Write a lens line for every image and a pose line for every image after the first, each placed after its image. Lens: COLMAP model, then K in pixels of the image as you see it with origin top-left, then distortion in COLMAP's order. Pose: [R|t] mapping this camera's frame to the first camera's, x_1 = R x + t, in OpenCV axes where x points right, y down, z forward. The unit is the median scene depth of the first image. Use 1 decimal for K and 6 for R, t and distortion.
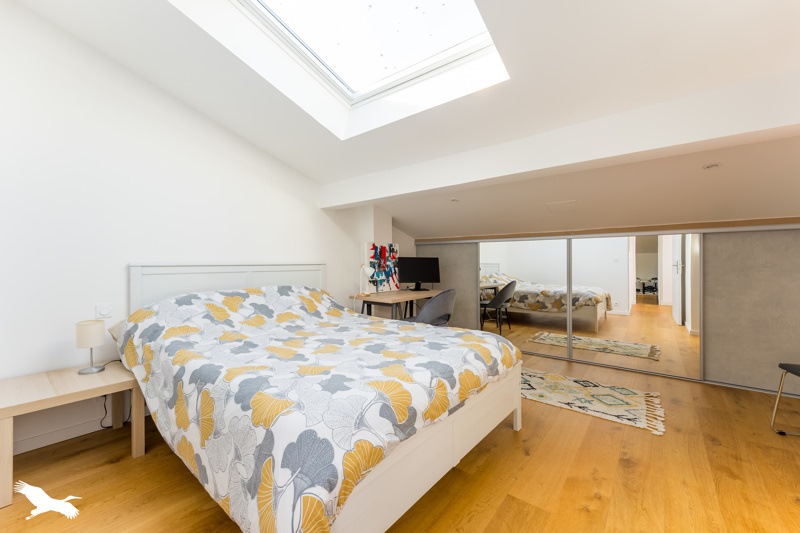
lens RADIAL K [[319.0, 0, 408.5], [0, 319.0, 267.9], [0, 0, 1]] dist [-0.000007, -0.000071]
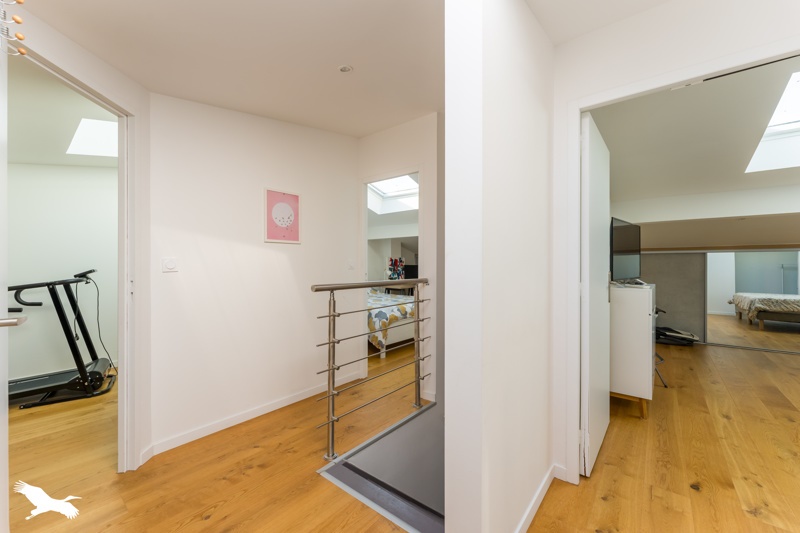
lens RADIAL K [[319.0, 0, 408.5], [0, 319.0, 267.9], [0, 0, 1]] dist [-0.000007, -0.000071]
pose [[0.999580, 0.004875, -0.028569, 0.046451], [-0.005043, 0.999970, -0.005799, -0.007708], [0.028540, 0.005941, 0.999575, -0.867889]]
